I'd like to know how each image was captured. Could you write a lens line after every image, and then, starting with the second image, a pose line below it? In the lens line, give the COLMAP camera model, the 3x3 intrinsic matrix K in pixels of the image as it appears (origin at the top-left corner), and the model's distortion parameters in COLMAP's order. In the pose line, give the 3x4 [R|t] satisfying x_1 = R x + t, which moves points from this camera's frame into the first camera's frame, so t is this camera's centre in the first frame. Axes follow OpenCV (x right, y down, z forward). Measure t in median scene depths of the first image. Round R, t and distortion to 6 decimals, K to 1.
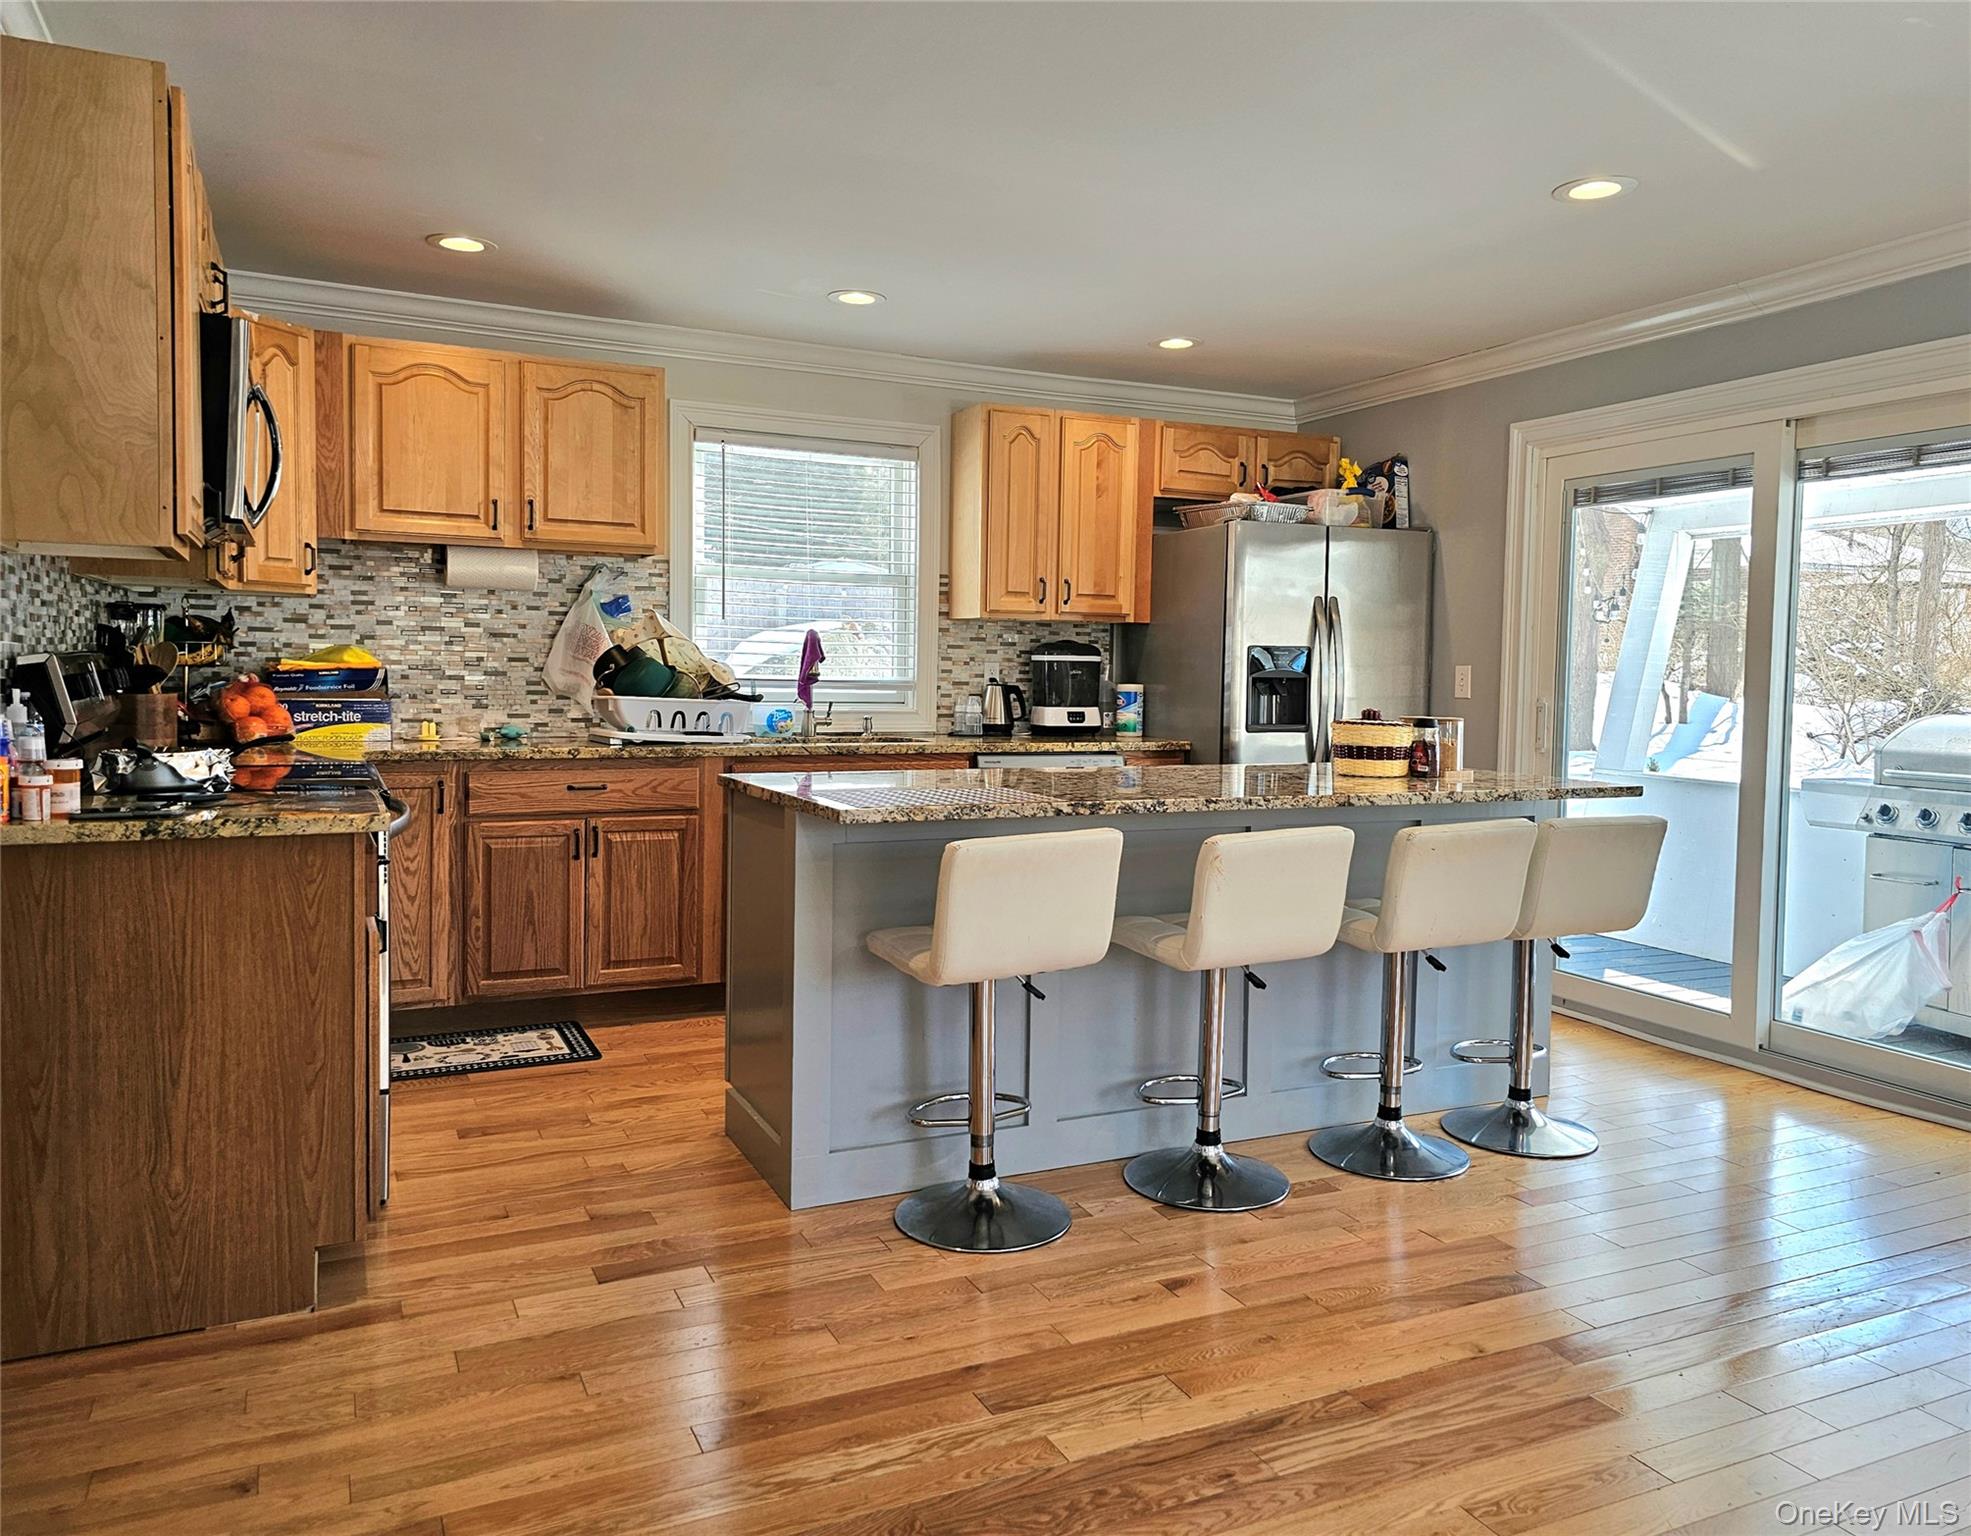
lens RADIAL K [[1434.7, 0, 1009.4], [0, 1434.7, 734.9], [0, 0, 1]] dist [0.080929, -0.088862]
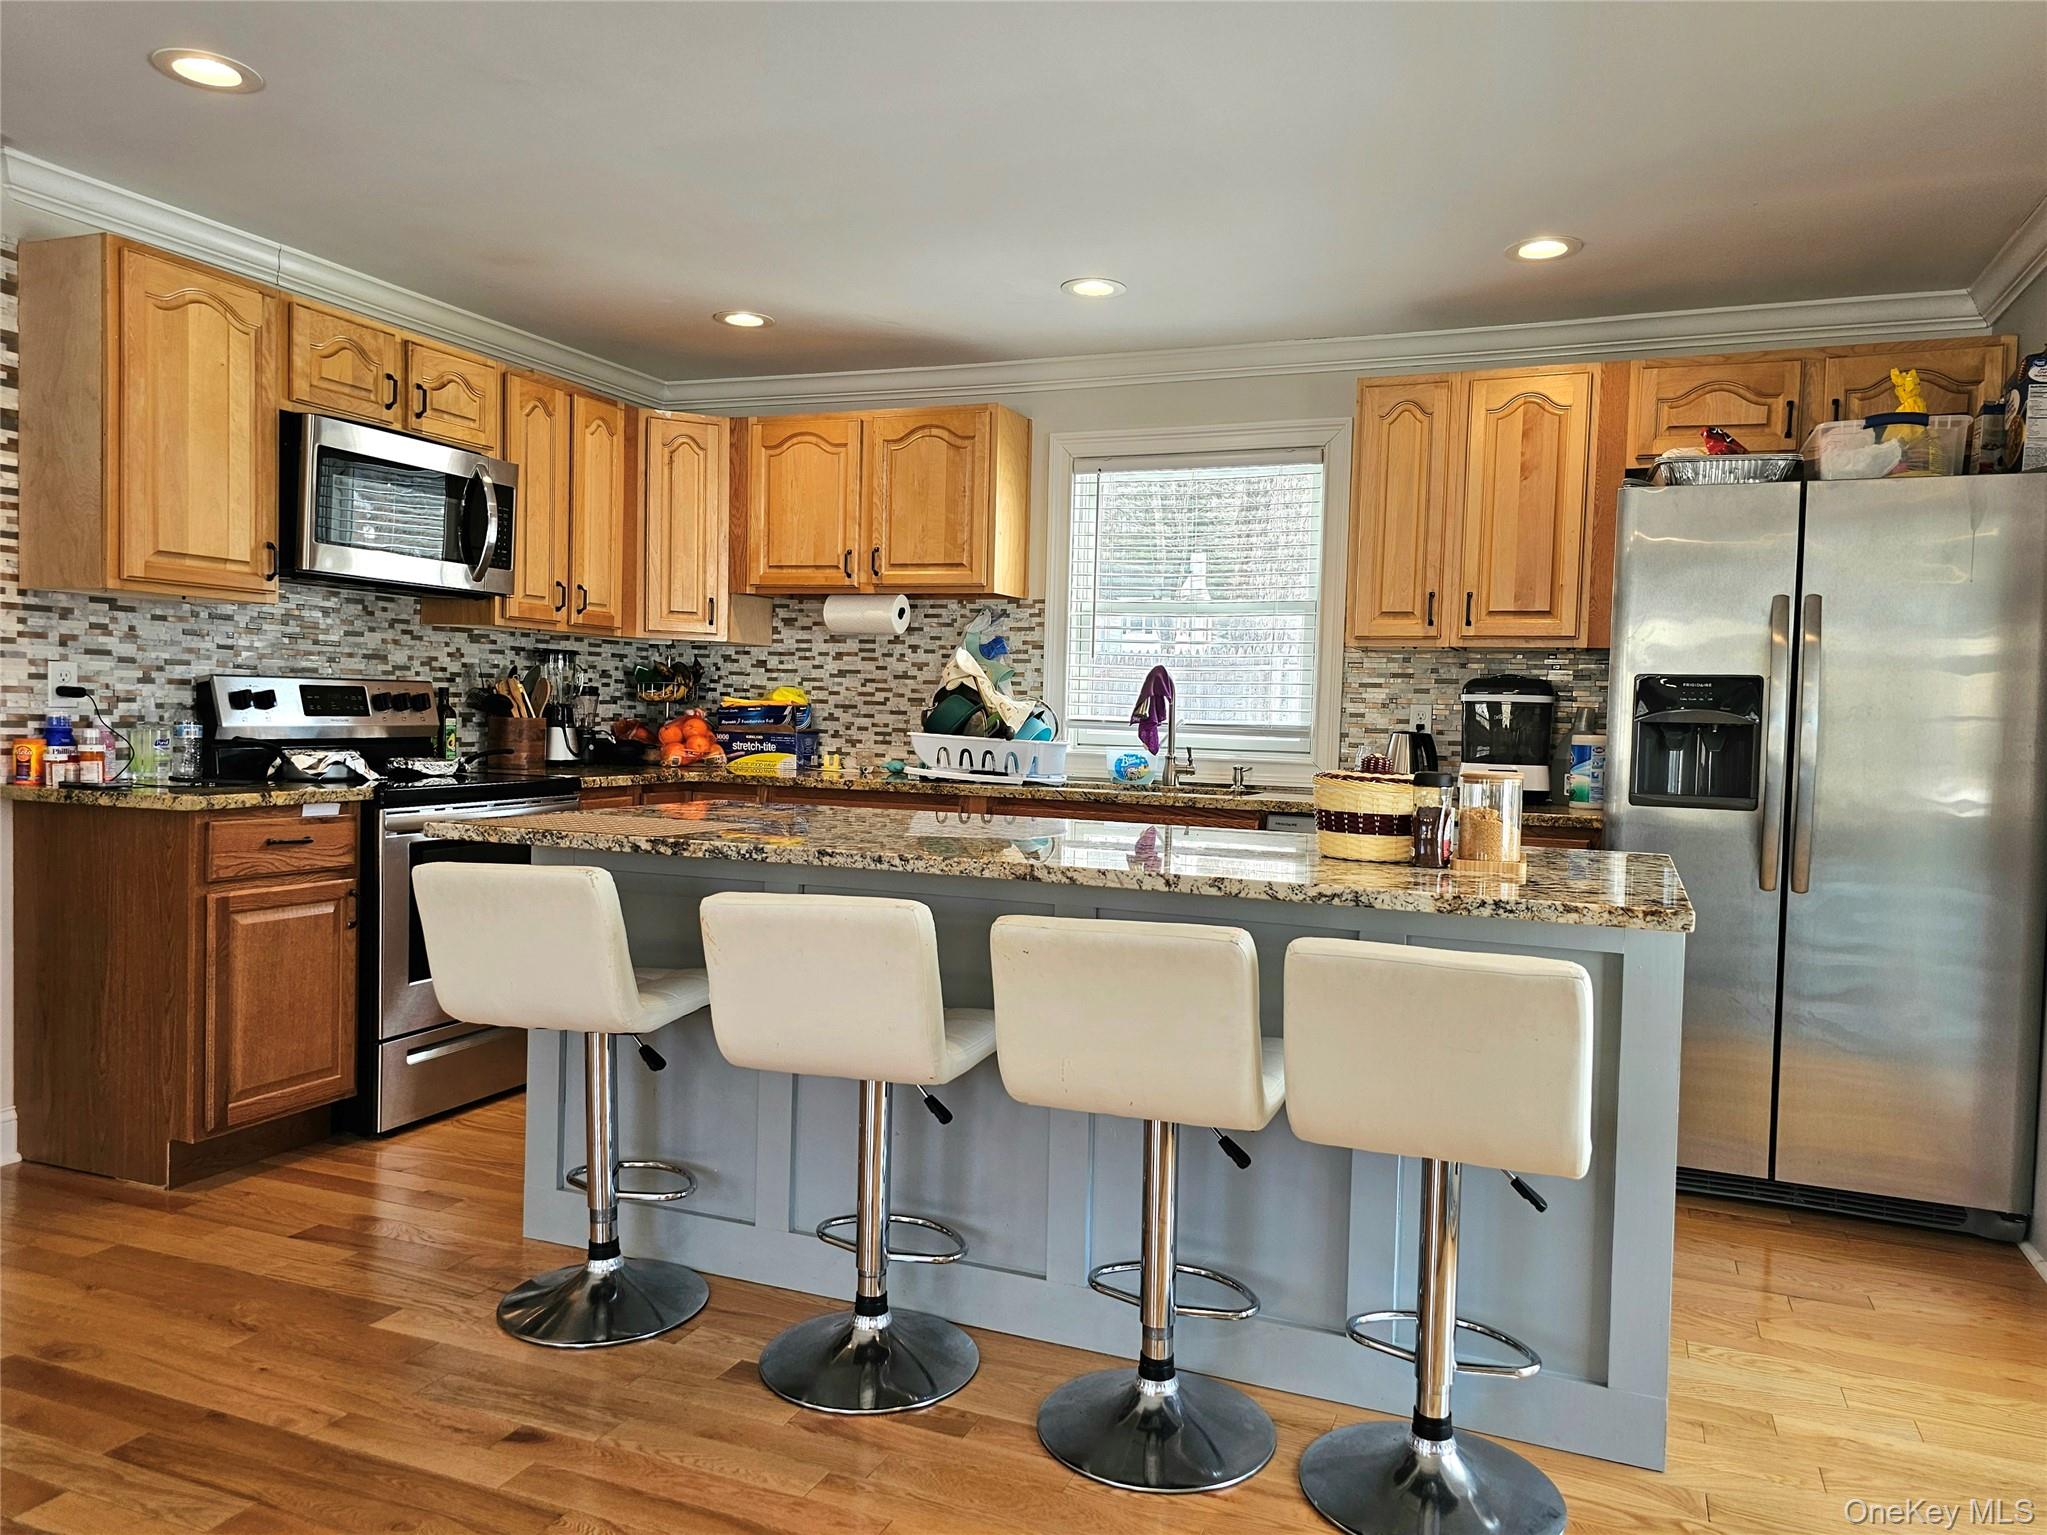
lens RADIAL K [[1414.1, 0, 1042.6], [0, 1414.1, 774.5], [0, 0, 1]] dist [0.061747, -0.051253]
pose [[0.675419, 0.034221, -0.736640, 0.514448], [-0.052174, 0.998637, -0.001446, -0.000420], [0.735586, 0.039410, 0.676284, 0.385482]]
